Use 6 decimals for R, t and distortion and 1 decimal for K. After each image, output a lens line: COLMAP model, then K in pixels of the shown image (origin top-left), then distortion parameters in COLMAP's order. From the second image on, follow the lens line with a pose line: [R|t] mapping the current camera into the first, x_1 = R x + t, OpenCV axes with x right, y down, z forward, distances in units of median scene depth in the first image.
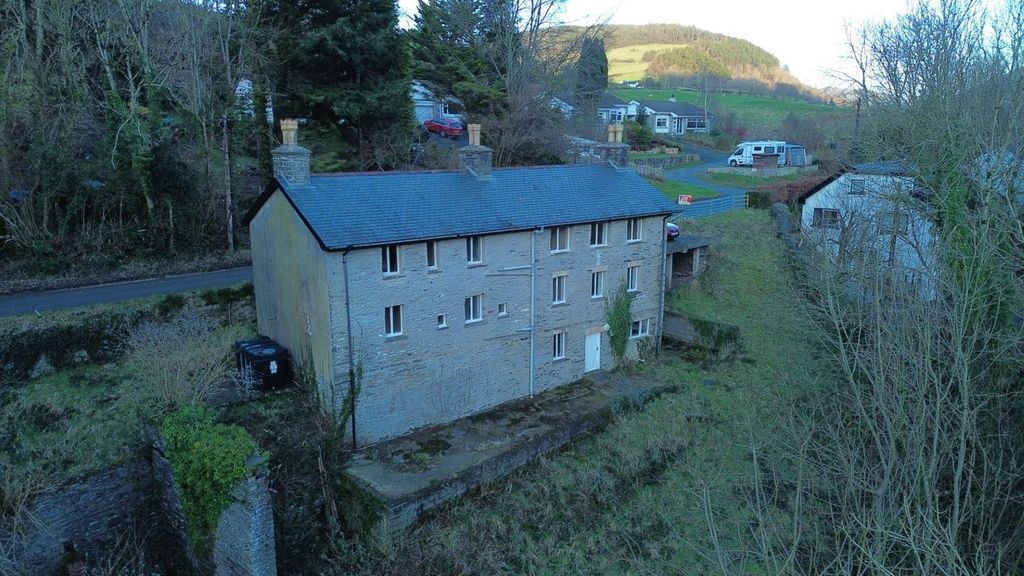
lens RADIAL K [[706.4, 0, 512.0], [0, 706.4, 288.0], [0, 0, 1]] dist [0.069967, -0.071436]
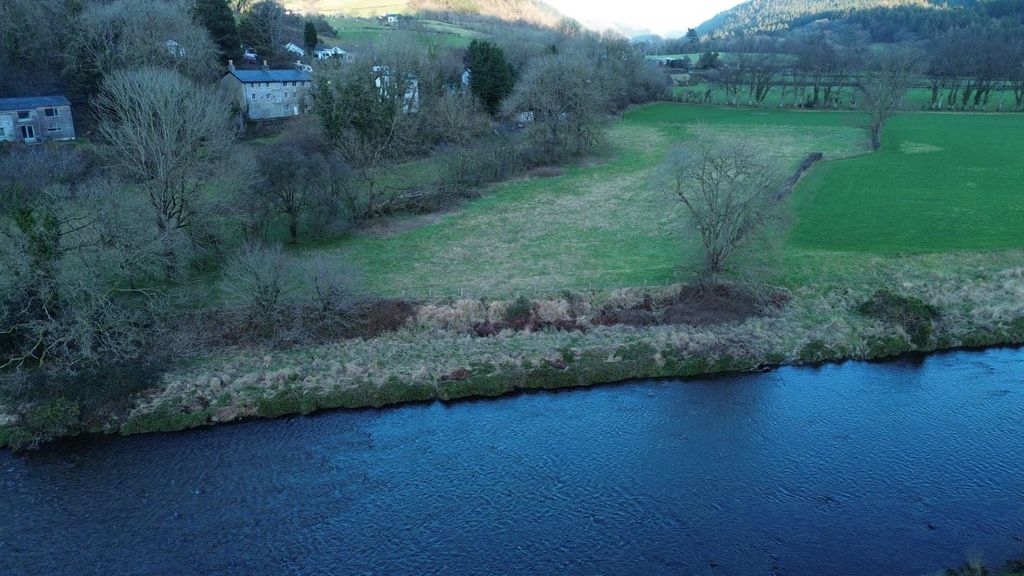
lens RADIAL K [[706.4, 0, 512.0], [0, 706.4, 288.0], [0, 0, 1]] dist [0.069967, -0.071436]
pose [[0.959000, -0.085140, 0.270313, 0.113872], [0.059198, 0.992947, 0.102725, 0.914185], [-0.277153, -0.082511, 0.957276, -4.286802]]
